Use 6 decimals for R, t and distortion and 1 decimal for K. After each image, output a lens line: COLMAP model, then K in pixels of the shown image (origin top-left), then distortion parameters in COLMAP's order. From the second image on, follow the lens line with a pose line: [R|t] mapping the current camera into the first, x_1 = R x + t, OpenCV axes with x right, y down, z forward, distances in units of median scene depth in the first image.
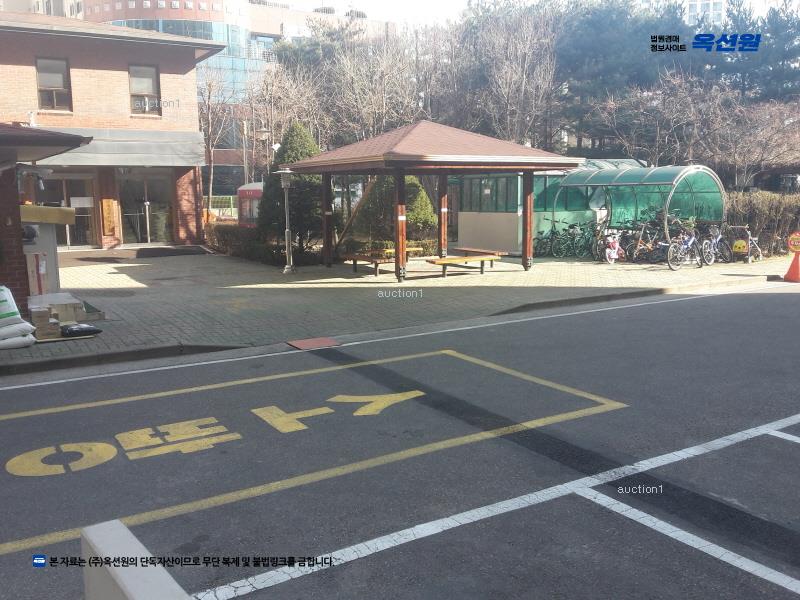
lens RADIAL K [[742.7, 0, 400.1], [0, 742.7, 299.5], [0, 0, 1]] dist [0.006868, 0.000000]
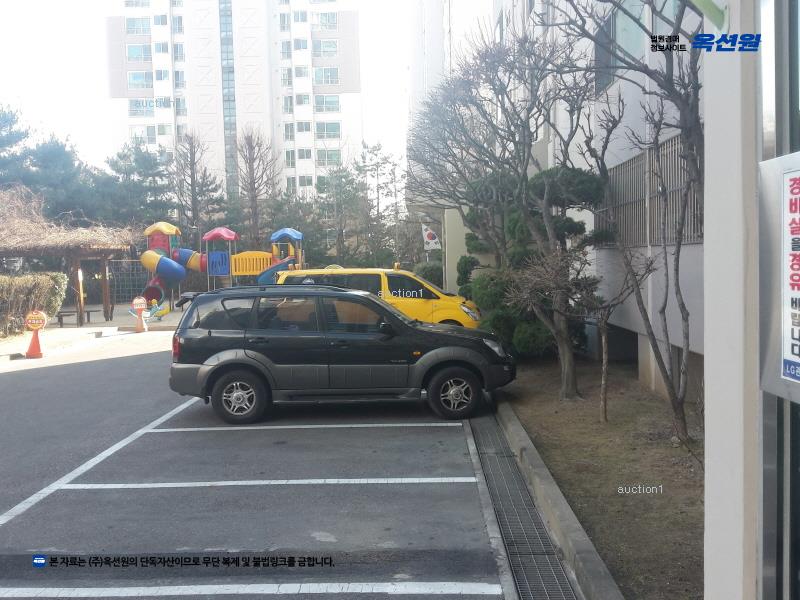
lens RADIAL K [[742.7, 0, 400.3], [0, 742.7, 299.8], [0, 0, 1]] dist [0.006868, 0.000000]
pose [[0.561453, -0.047160, 0.826164, -0.121362], [0.138162, 0.989703, -0.037397, 0.013896], [-0.815894, 0.135141, 0.562187, -0.071182]]
